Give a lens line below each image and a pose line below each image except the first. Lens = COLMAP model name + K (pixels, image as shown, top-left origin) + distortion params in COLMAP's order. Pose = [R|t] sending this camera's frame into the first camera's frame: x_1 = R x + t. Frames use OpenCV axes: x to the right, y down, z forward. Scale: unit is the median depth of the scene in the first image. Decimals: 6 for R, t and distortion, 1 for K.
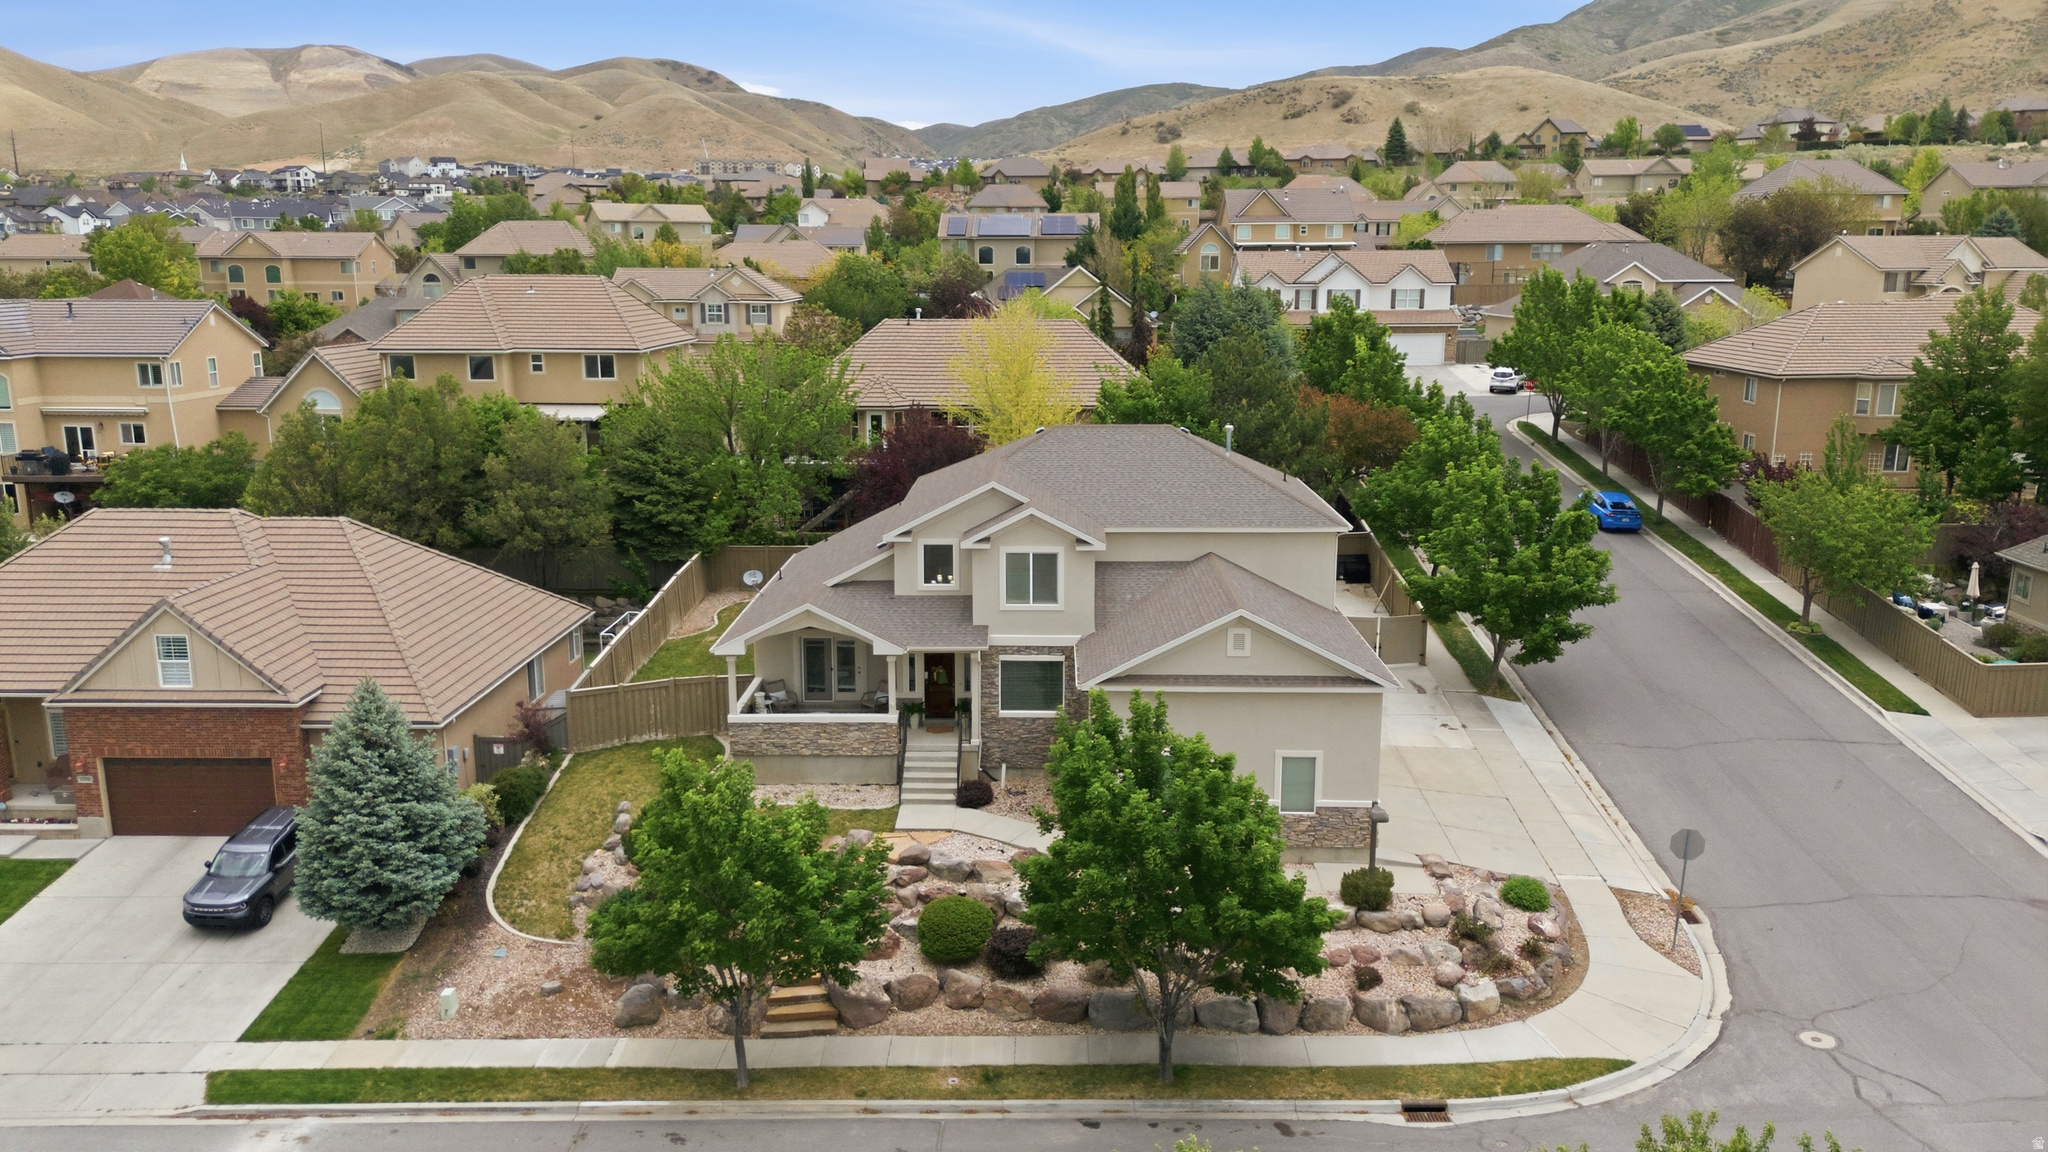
lens RADIAL K [[1506.6, 0, 1024.0], [0, 1506.6, 576.0], [0, 0, 1]] dist [0.064912, -0.053233]
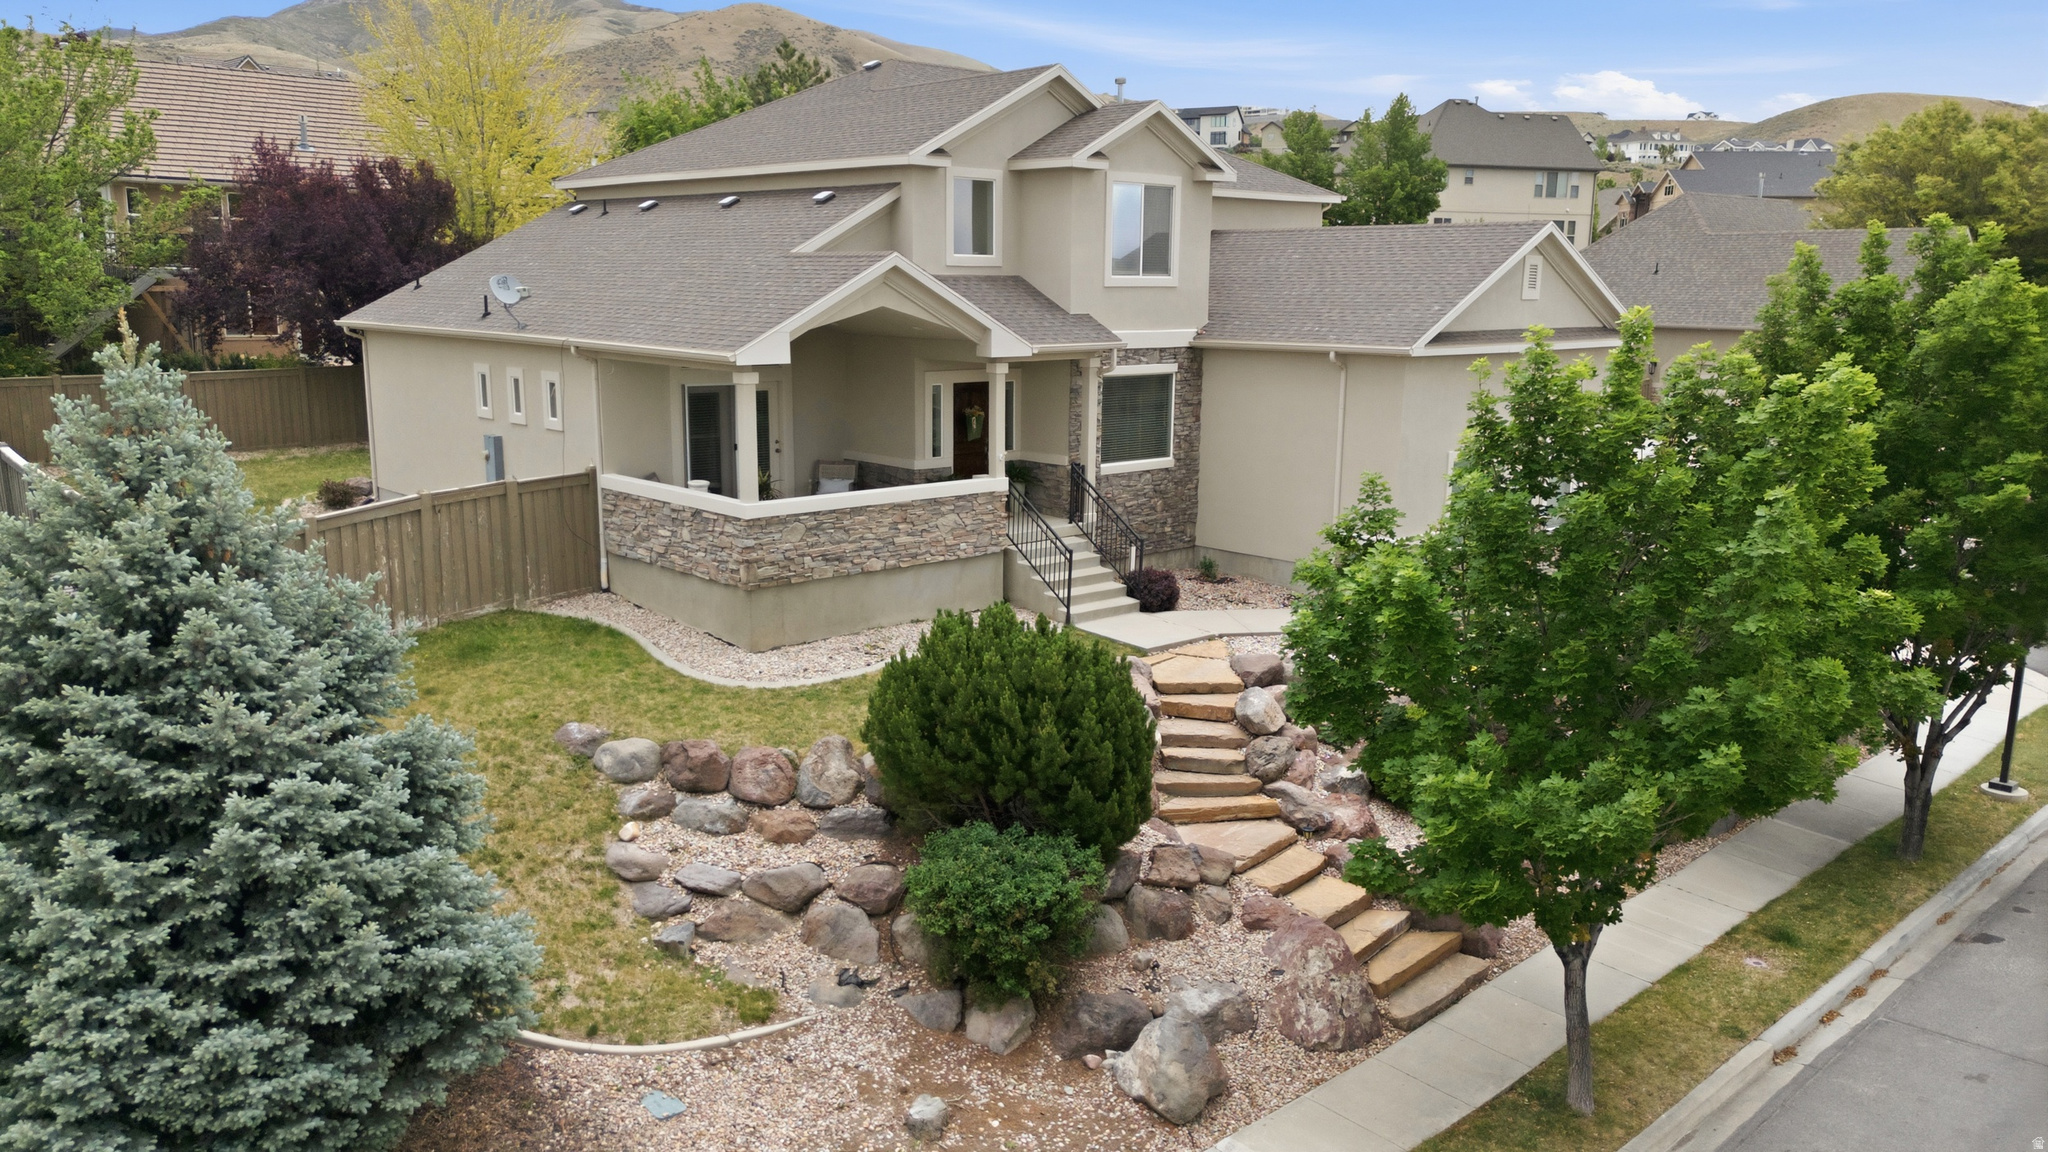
lens RADIAL K [[1502.0, 0, 1025.4], [0, 1502.0, 588.7], [0, 0, 1]] dist [0.071331, -0.065286]
pose [[0.717939, -0.130145, 0.683832, -0.458406], [0.132115, 0.989987, 0.049707, 0.106866], [-0.683454, 0.054658, 0.727944, 0.600210]]
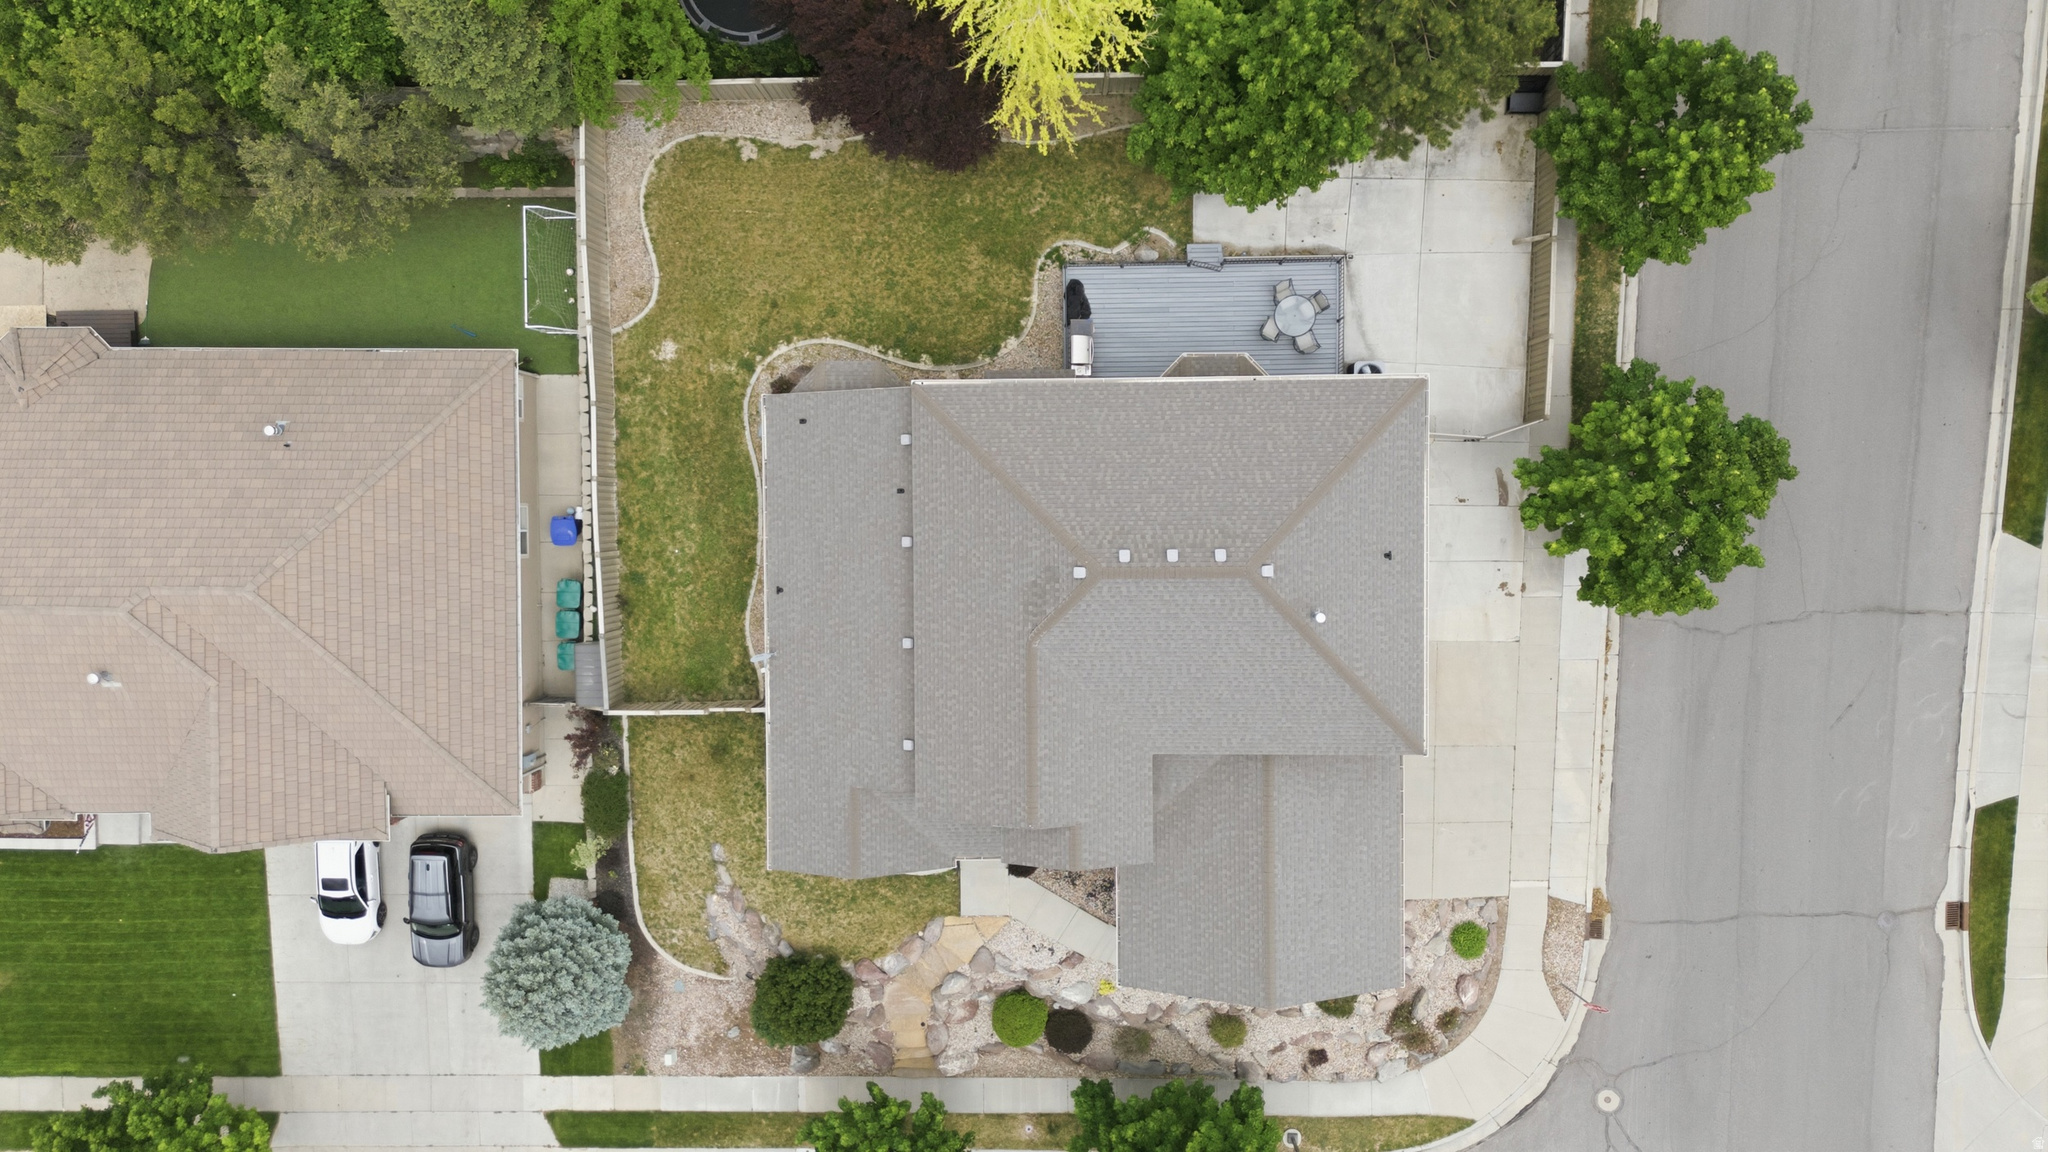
lens RADIAL K [[1506.6, 0, 1024.0], [0, 1506.6, 576.0], [0, 0, 1]] dist [0.064912, -0.053233]
pose [[0.999401, -0.025426, -0.023478, -0.000731], [0.027410, 0.167359, 0.985515, -1.000629], [-0.021128, -0.985568, 0.167956, 1.005449]]
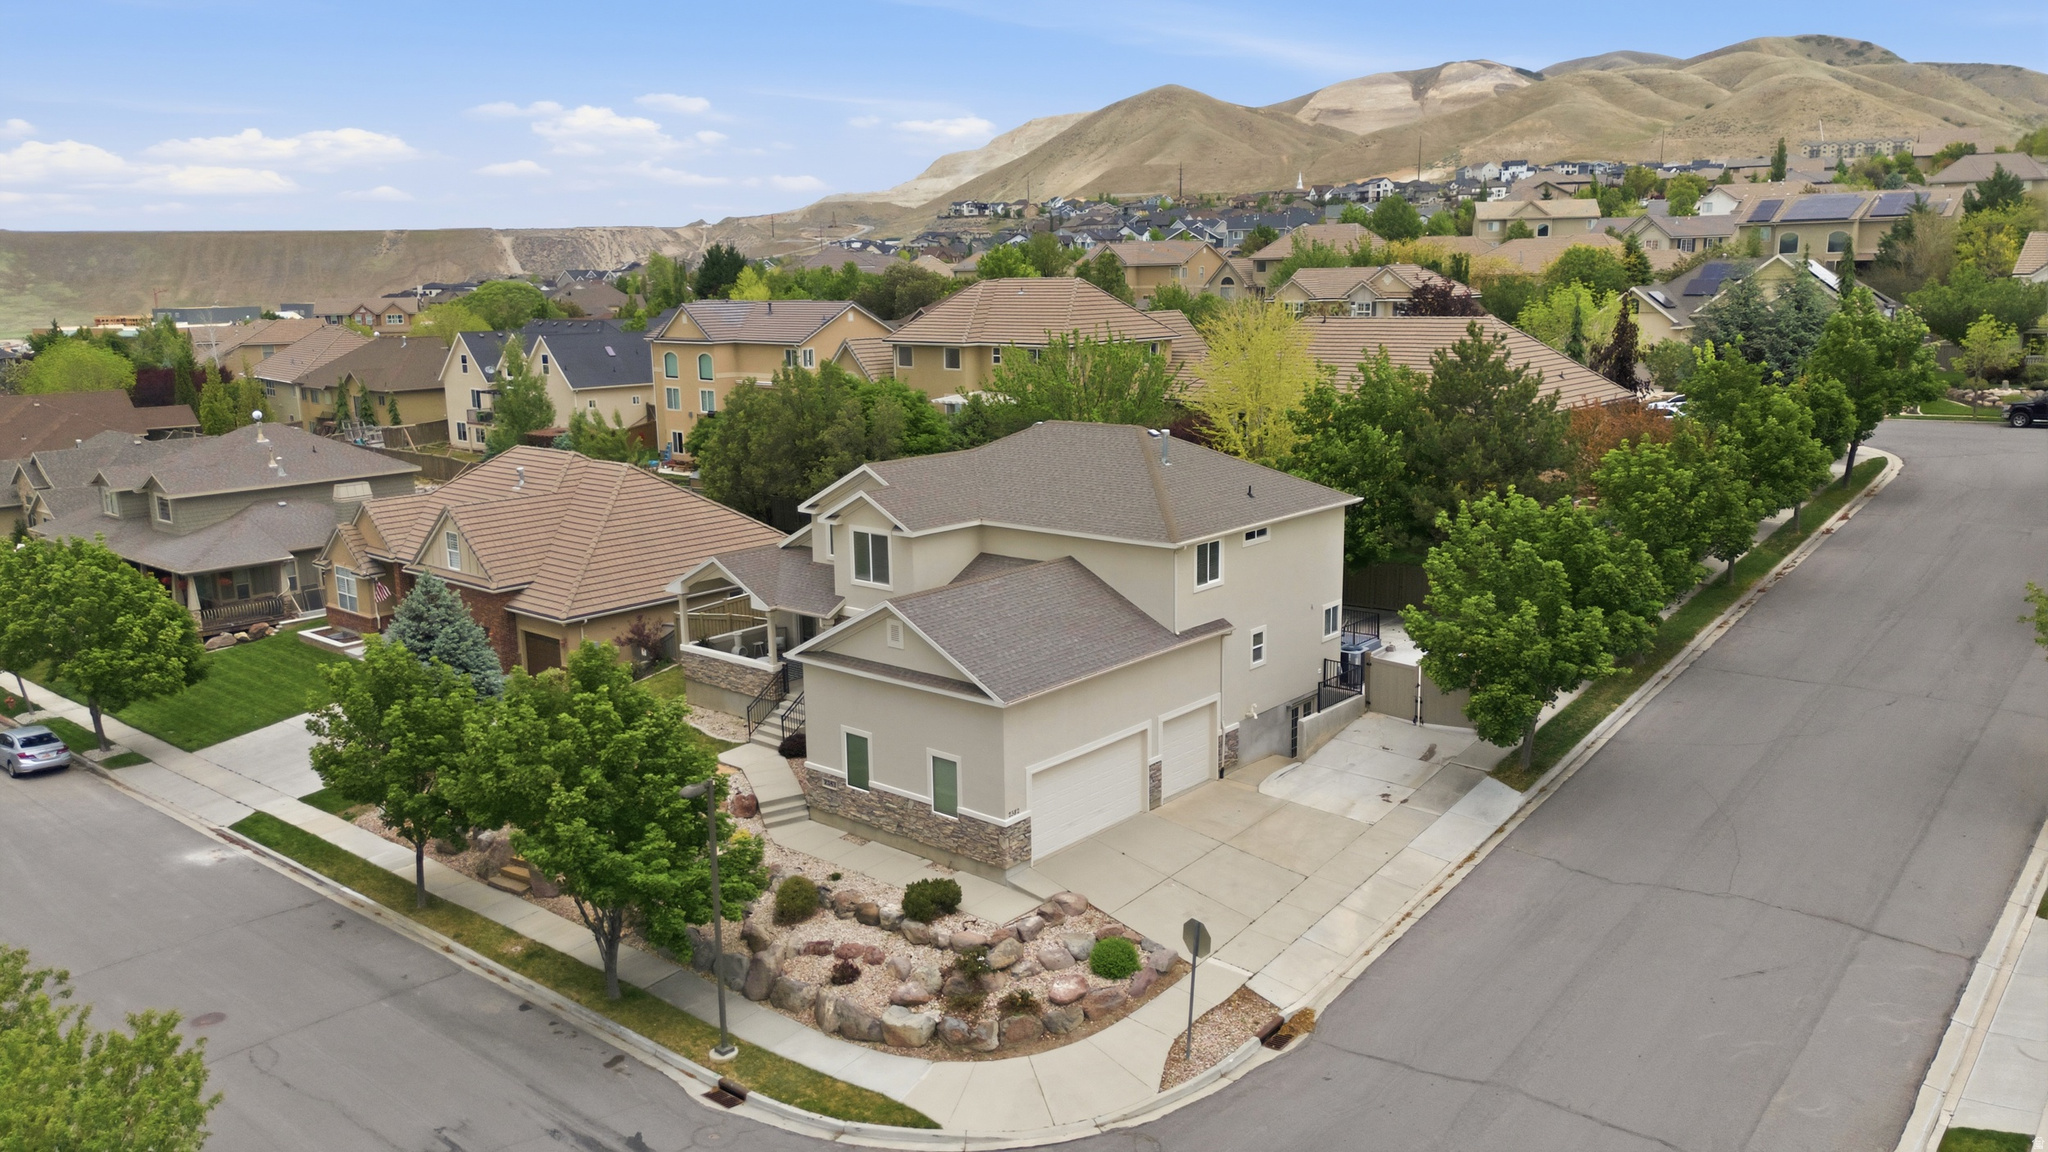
lens RADIAL K [[1506.6, 0, 1024.0], [0, 1506.6, 576.0], [0, 0, 1]] dist [0.064912, -0.053233]
pose [[0.768946, 0.116256, -0.628654, 0.758669], [-0.116424, 0.992349, 0.041109, -0.041796], [0.628623, 0.041580, 0.776598, 0.240834]]
